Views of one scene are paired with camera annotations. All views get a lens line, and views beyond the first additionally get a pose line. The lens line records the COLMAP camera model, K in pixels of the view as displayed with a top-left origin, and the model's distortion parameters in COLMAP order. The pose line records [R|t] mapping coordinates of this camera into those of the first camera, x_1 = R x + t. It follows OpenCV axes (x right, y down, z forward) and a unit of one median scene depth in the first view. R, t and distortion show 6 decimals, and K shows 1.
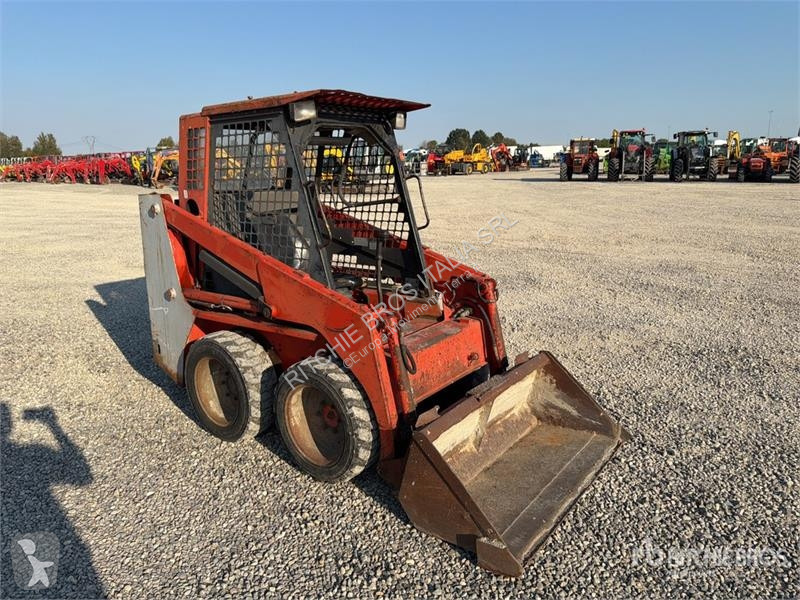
lens RADIAL K [[568.3, 0, 400.6], [0, 568.3, 301.6], [0, 0, 1]] dist [0.055346, -0.078607]
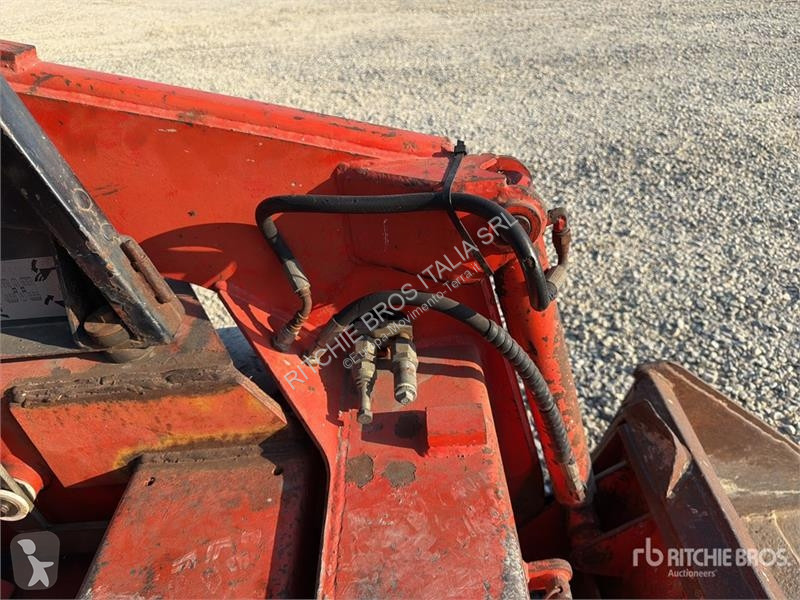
lens RADIAL K [[560.1, 0, 409.0], [0, 560.1, 295.8], [0, 0, 1]] dist [0.085665, -0.119921]
pose [[0.762361, -0.385733, 0.519630, 0.025401], [0.193874, 0.902201, 0.385287, -0.079571], [-0.617429, -0.192985, 0.762586, 0.895358]]
